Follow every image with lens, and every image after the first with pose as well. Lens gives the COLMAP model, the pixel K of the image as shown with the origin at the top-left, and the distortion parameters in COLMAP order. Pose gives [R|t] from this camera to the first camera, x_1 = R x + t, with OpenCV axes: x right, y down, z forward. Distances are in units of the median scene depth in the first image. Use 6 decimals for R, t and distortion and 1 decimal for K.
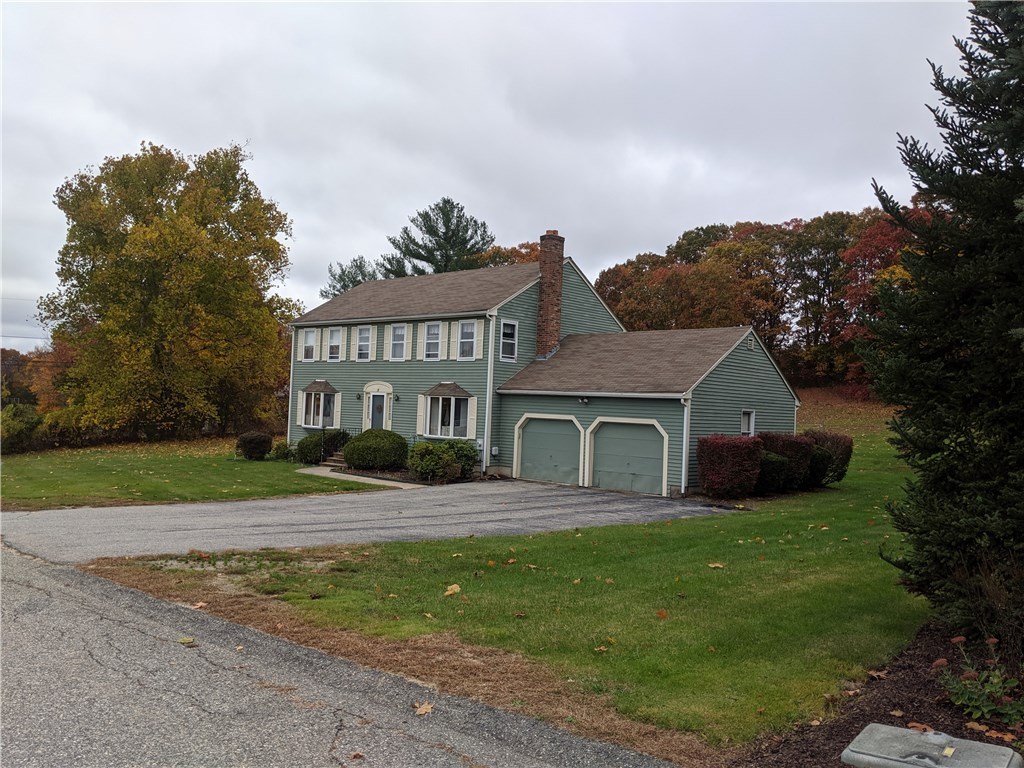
lens RADIAL K [[825.3, 0, 493.0], [0, 825.3, 397.0], [0, 0, 1]] dist [0.073934, -0.136320]
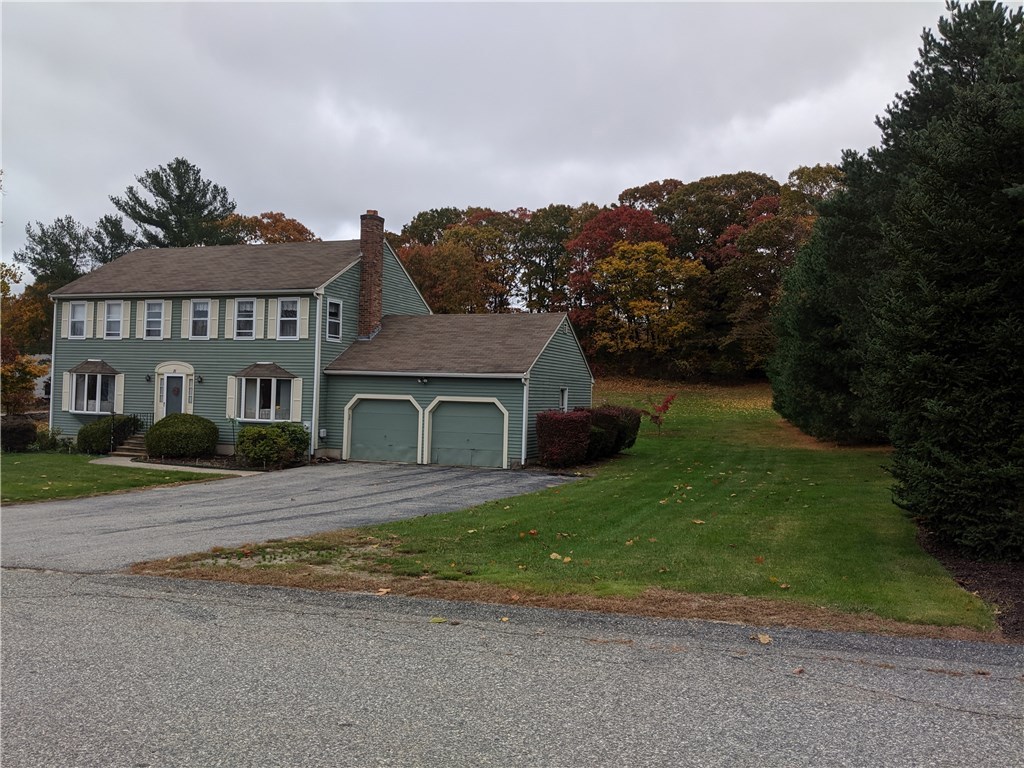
lens RADIAL K [[825.3, 0, 526.0], [0, 825.3, 395.6], [0, 0, 1]] dist [0.073934, -0.136320]
pose [[0.925094, -0.017371, 0.379340, -0.140481], [0.007057, 0.999567, 0.028562, -0.005009], [-0.379672, -0.023746, 0.924816, -0.003097]]
